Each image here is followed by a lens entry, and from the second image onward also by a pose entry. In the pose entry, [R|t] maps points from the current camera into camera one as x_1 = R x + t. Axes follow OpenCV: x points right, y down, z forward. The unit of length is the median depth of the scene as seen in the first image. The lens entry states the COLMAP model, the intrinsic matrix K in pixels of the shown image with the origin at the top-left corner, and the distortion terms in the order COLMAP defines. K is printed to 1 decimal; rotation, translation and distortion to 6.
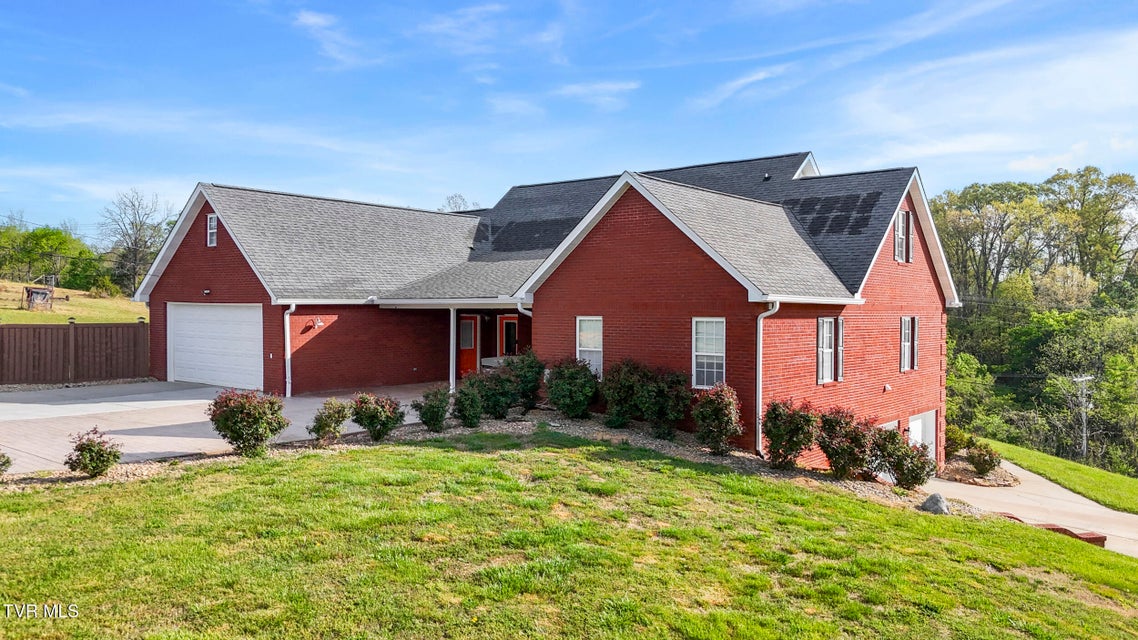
lens RADIAL K [[809.7, 0, 569.0], [0, 809.7, 320.0], [0, 0, 1]] dist [0.004529, 0.001226]
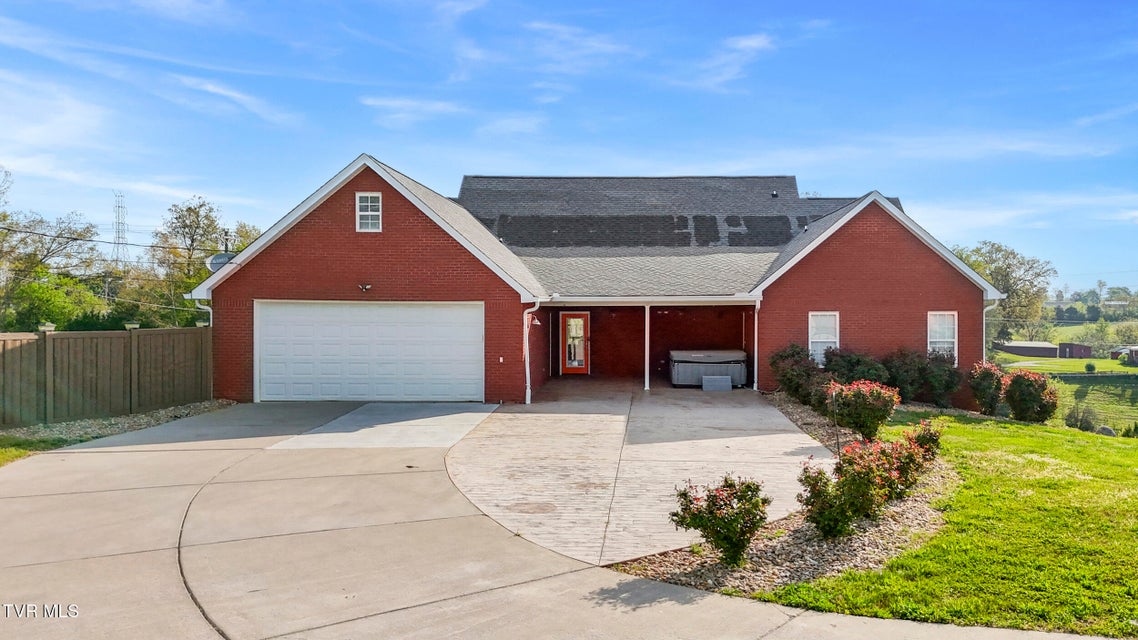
lens RADIAL K [[847.4, 0, 569.0], [0, 847.4, 320.0], [0, 0, 1]] dist [0.003973, 0.000587]
pose [[0.805098, -0.015308, 0.592944, -0.853244], [0.012971, 0.999882, 0.008201, -0.006209], [-0.593000, 0.001088, 0.805202, 0.202192]]
